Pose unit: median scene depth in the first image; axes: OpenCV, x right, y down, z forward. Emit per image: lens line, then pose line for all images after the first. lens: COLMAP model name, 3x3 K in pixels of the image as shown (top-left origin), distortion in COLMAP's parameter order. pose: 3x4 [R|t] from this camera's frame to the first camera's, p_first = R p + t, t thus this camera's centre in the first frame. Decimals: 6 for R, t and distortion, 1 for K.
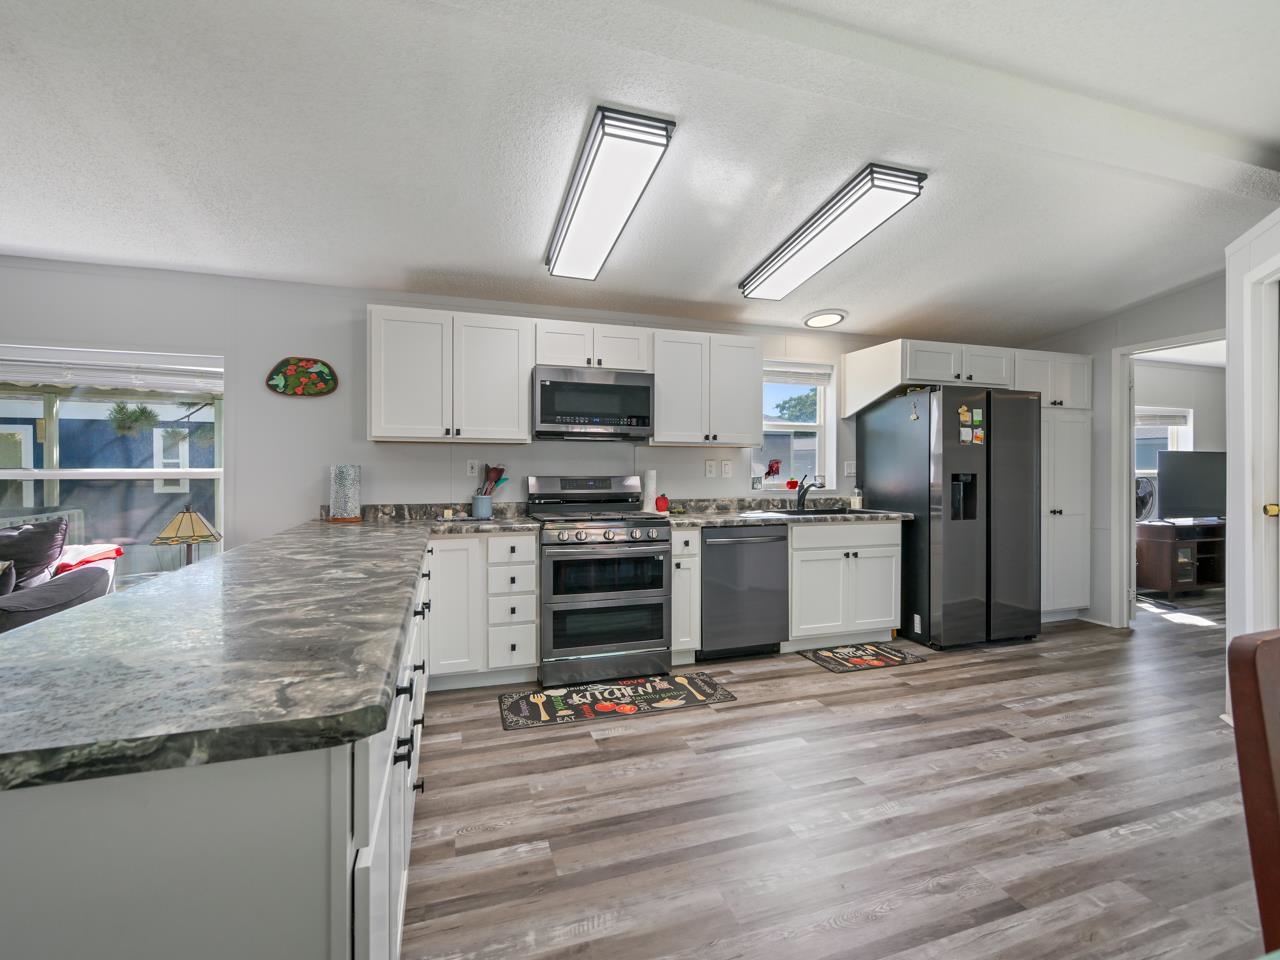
lens RADIAL K [[573.7, 0, 639.6], [0, 573.7, 473.2], [0, 0, 1]] dist [-0.002404, 0.000204]
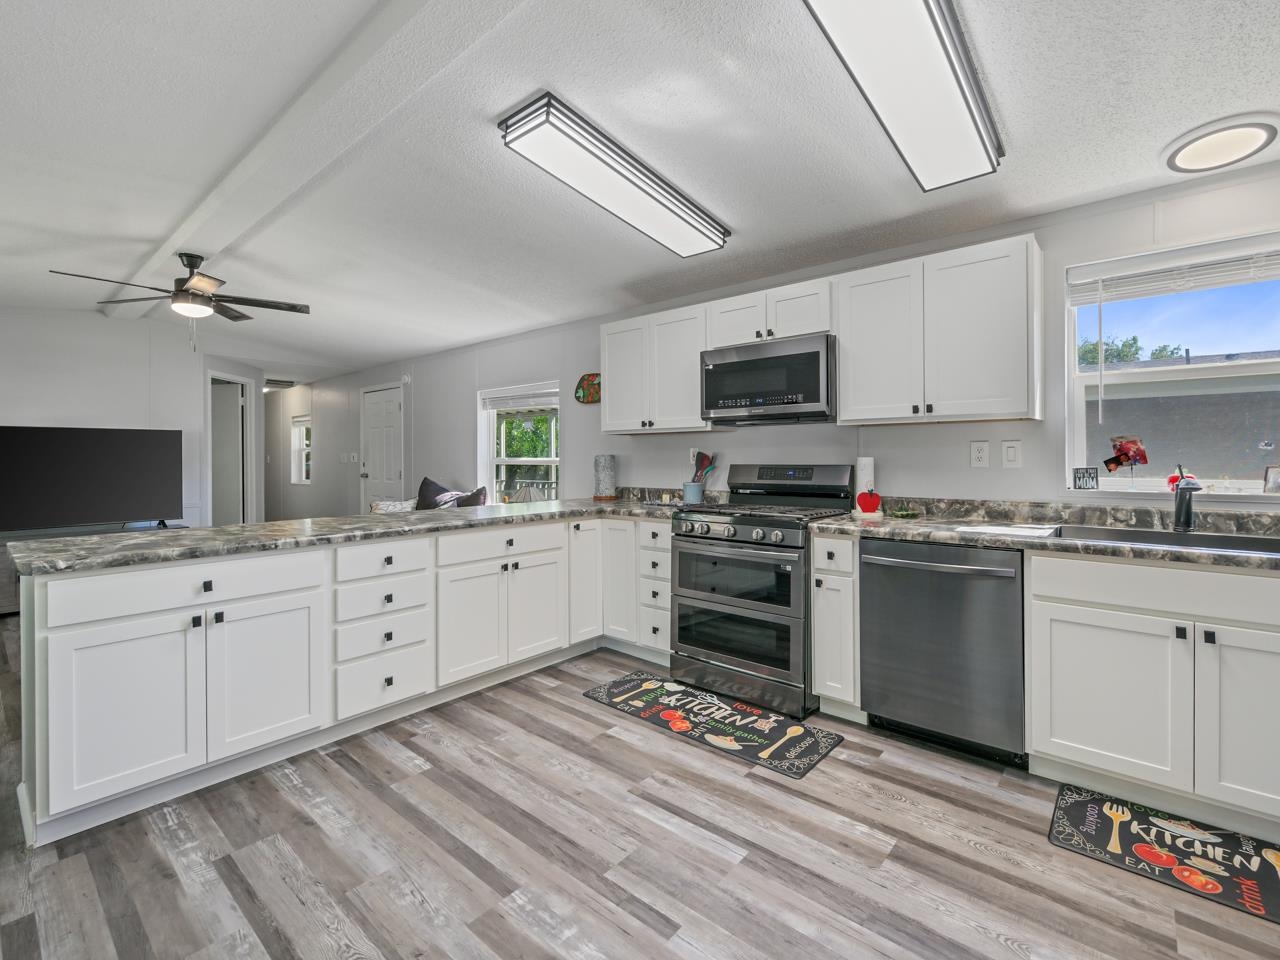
lens RADIAL K [[579.4, 0, 646.3], [0, 579.4, 454.5], [0, 0, 1]] dist [-0.000701, 0.000102]
pose [[0.519466, -0.008379, -0.854450, 0.641153], [0.001192, 0.999958, -0.009082, -0.002665], [0.854490, 0.003699, 0.519454, 0.428651]]
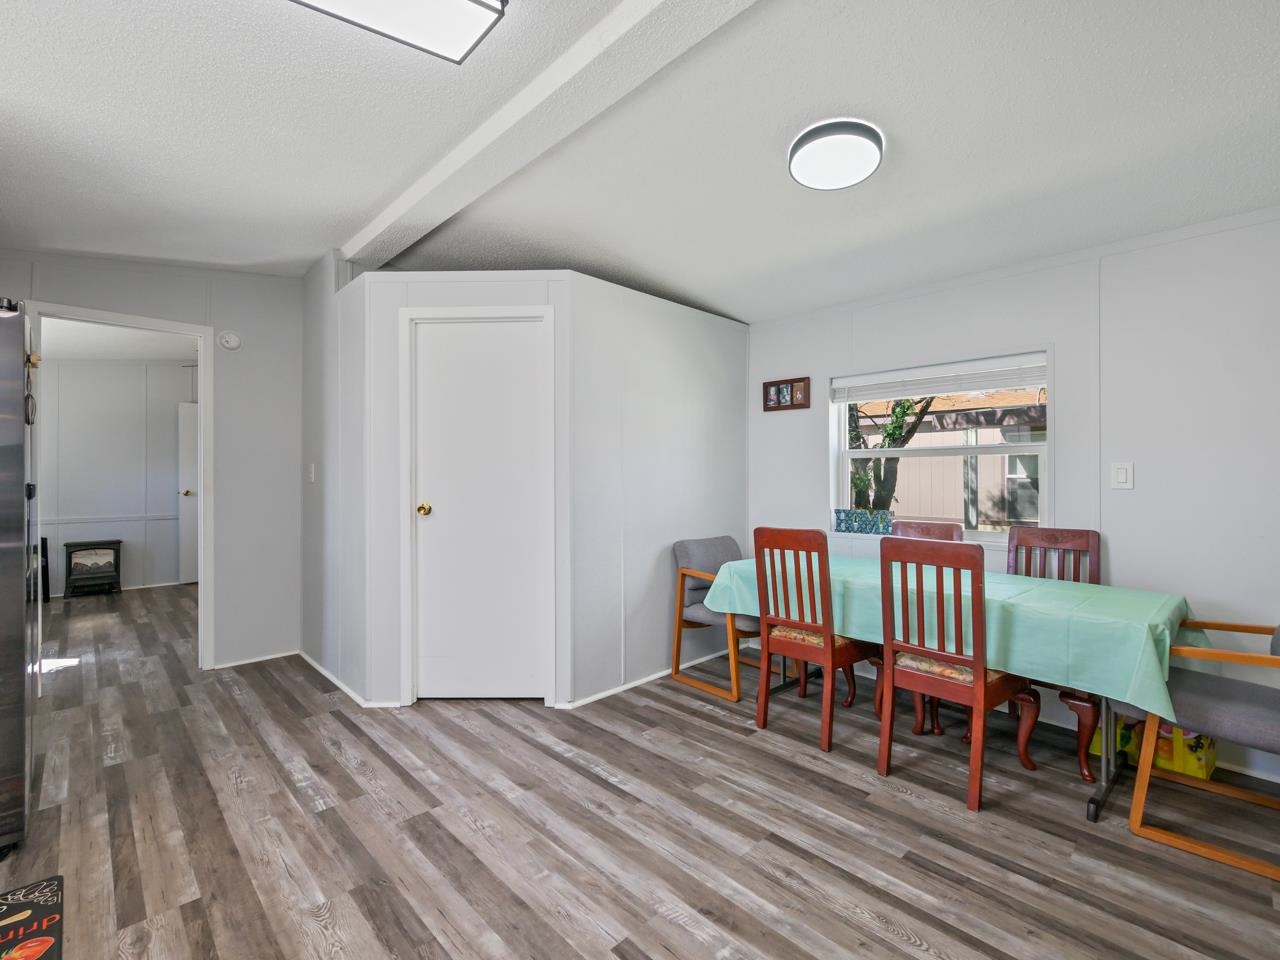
lens RADIAL K [[573.7, 0, 639.6], [0, 573.7, 473.2], [0, 0, 1]] dist [-0.002404, 0.000204]
pose [[-0.432292, 0.004281, 0.901724, -0.154806], [0.001318, 0.999991, -0.004115, -0.005439], [-0.901733, -0.000590, -0.432293, 0.866203]]
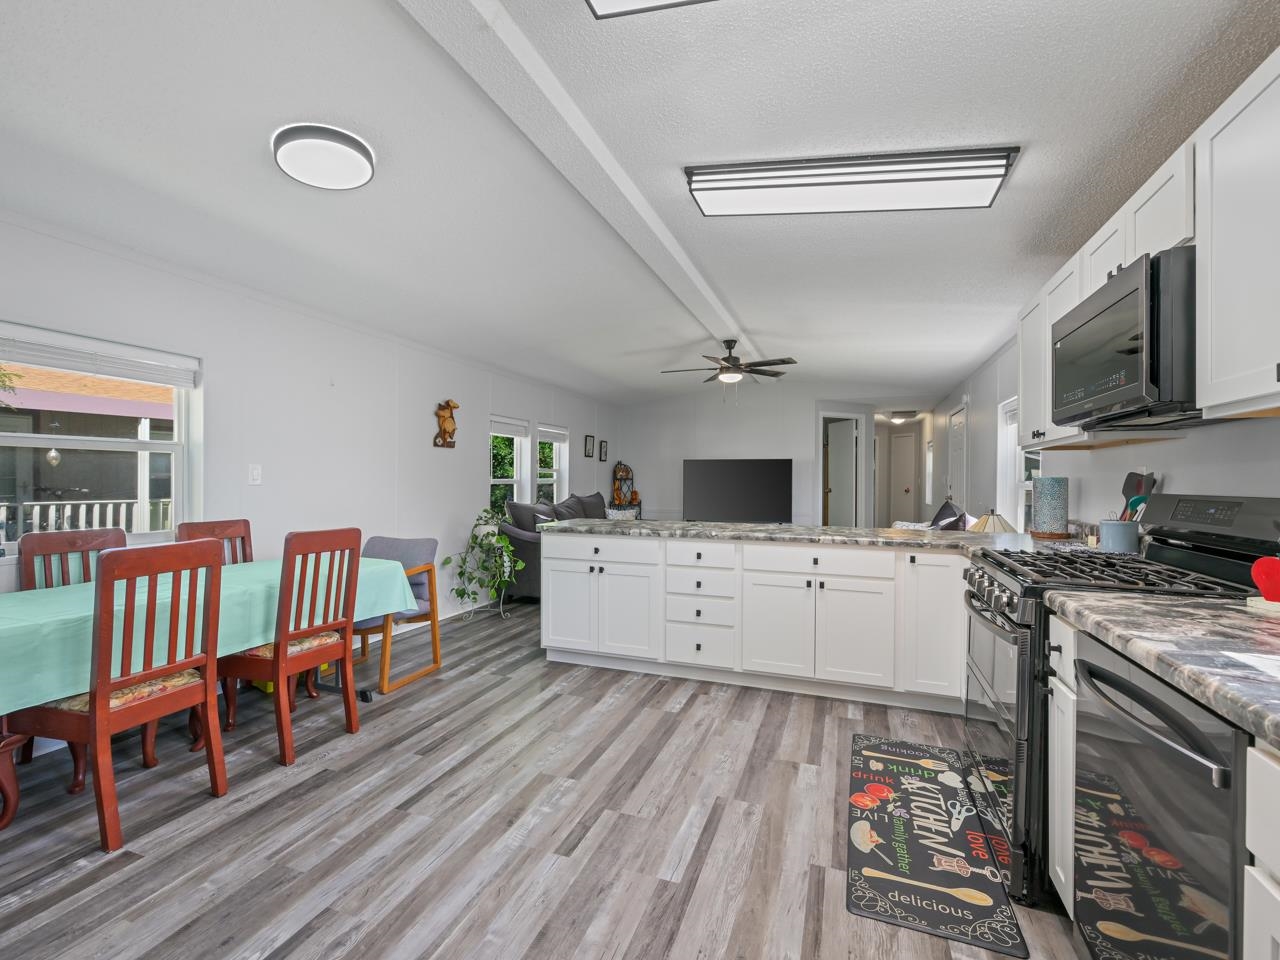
lens RADIAL K [[573.7, 0, 639.6], [0, 573.7, 473.2], [0, 0, 1]] dist [-0.002404, 0.000204]
pose [[-0.626132, -0.014026, -0.779591, 0.659659], [-0.009828, 0.999901, -0.010096, -0.003359], [0.779655, 0.001341, -0.626208, 1.096114]]
